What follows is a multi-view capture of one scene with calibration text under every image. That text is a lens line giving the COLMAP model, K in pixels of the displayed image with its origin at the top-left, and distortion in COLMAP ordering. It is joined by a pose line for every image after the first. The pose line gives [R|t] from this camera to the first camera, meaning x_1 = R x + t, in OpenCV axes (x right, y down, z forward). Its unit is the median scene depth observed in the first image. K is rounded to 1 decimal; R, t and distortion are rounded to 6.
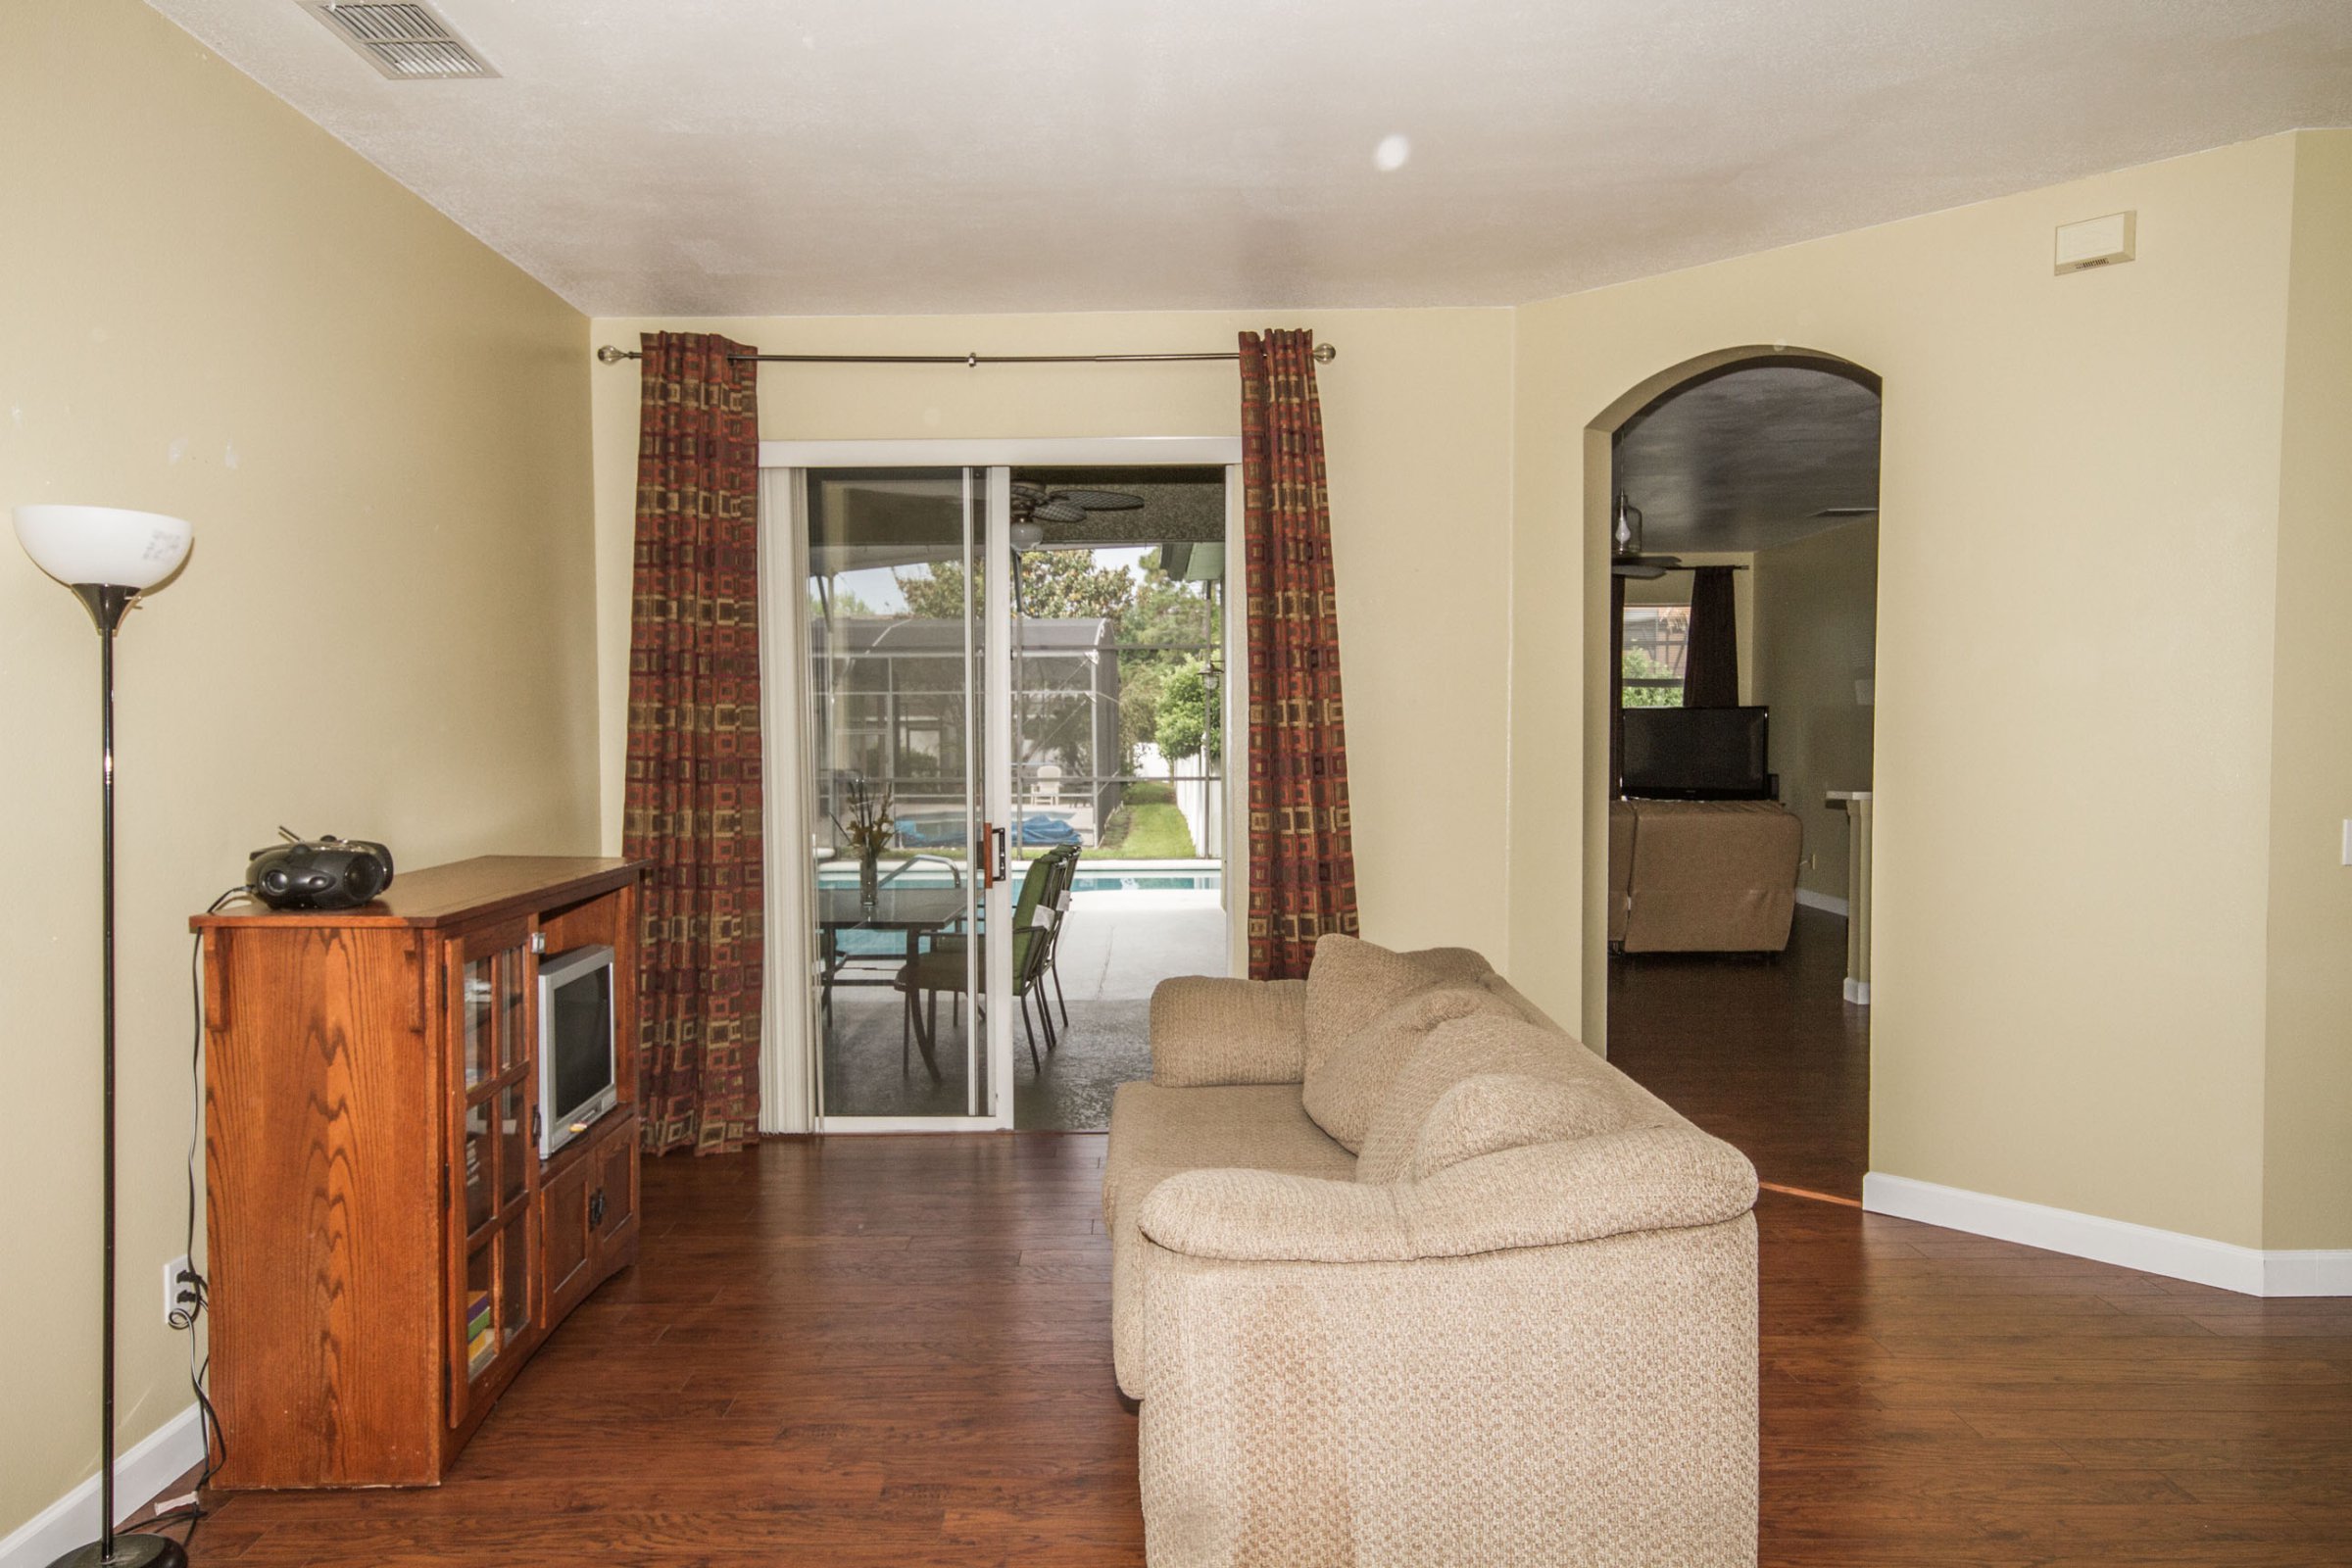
lens RADIAL K [[1516.4, 0, 1167.9], [0, 1516.4, 773.9], [0, 0, 1]] dist [0.027273, 0.005142]
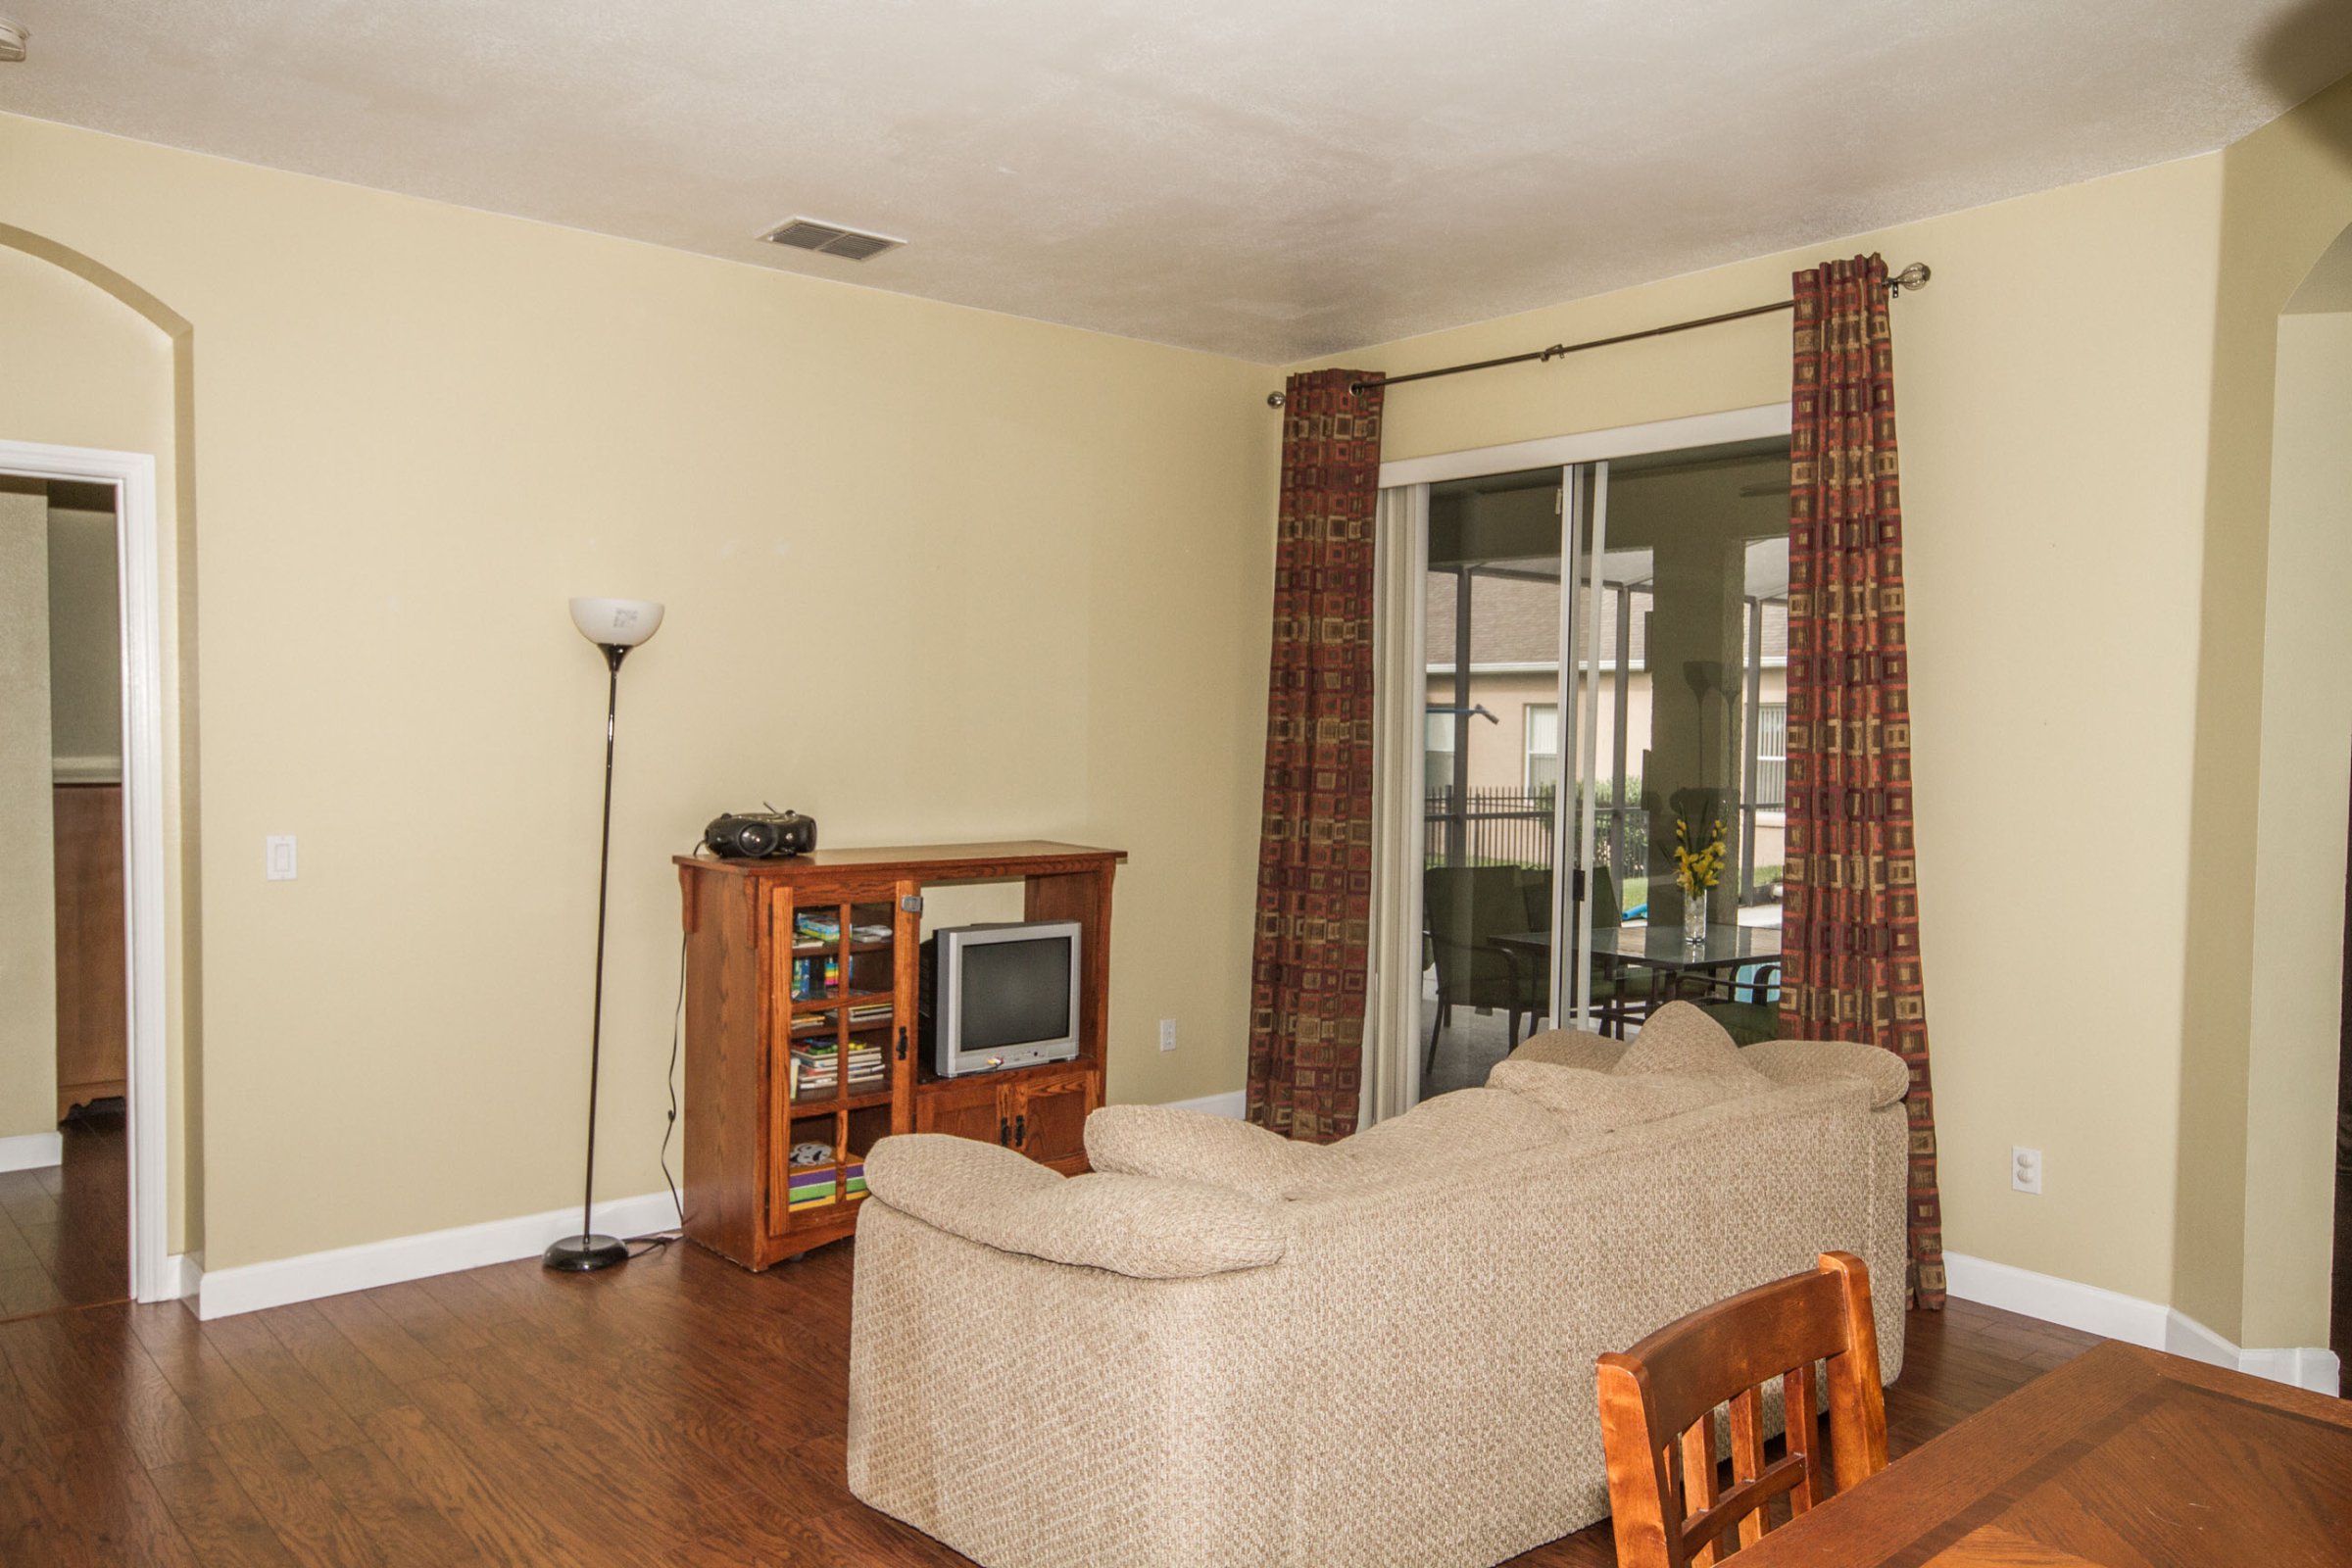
lens RADIAL K [[1726.8, 0, 1175.4], [0, 1726.8, 787.3], [0, 0, 1]] dist [0.007995, 0.003482]
pose [[0.648633, 0.041901, -0.759947, 0.552081], [-0.042017, 0.998932, 0.019215, -0.016456], [0.759941, 0.019467, 0.649701, 0.141802]]
